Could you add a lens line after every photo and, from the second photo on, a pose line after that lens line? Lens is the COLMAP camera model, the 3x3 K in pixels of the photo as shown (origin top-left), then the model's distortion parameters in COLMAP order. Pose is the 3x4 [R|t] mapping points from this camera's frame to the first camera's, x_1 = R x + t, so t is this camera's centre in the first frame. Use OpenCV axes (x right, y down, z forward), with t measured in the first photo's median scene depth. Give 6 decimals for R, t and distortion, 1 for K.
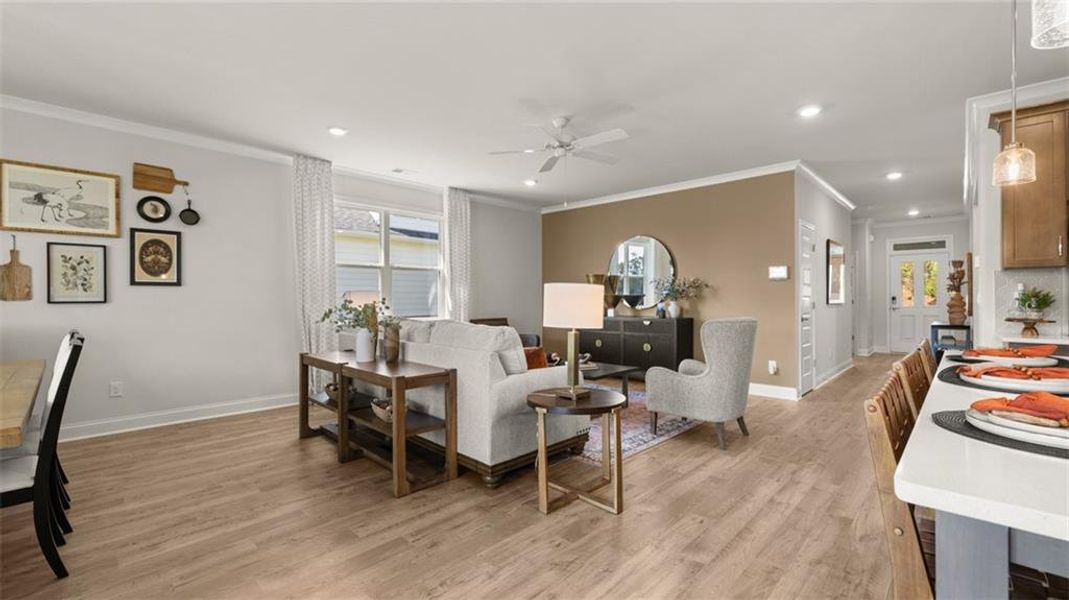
lens RADIAL K [[448.3, 0, 532.9], [0, 448.3, 300.2], [0, 0, 1]] dist [-0.002337, -0.000331]
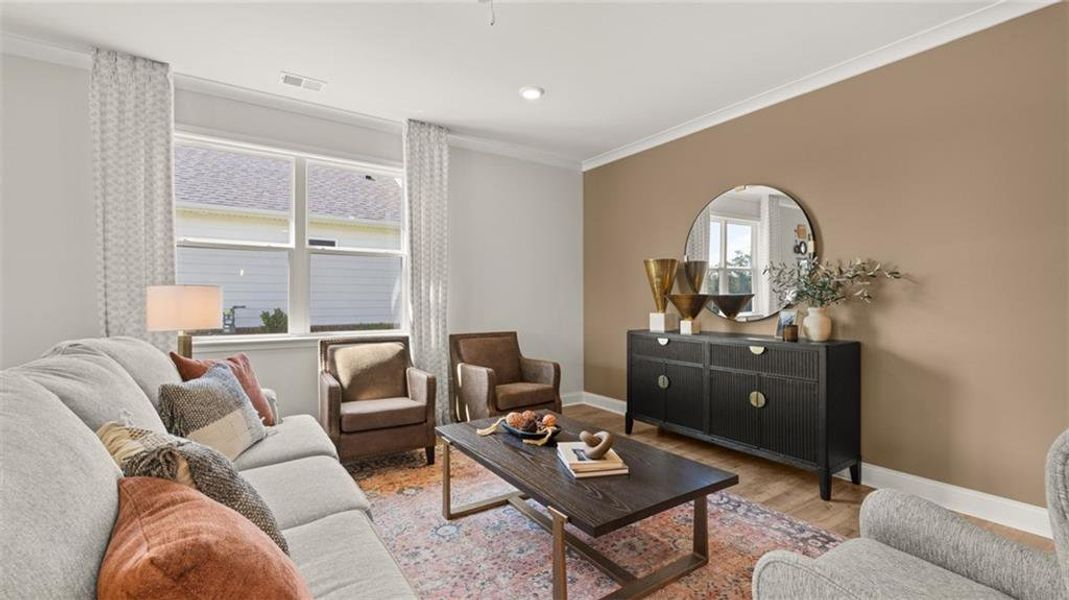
lens RADIAL K [[448.3, 0, 532.9], [0, 448.3, 300.2], [0, 0, 1]] dist [-0.002337, -0.000331]
pose [[0.977818, 0.001924, -0.209448, 0.114796], [-0.002977, 0.999984, -0.004711, -0.002038], [0.209435, 0.005230, 0.977809, 0.460707]]
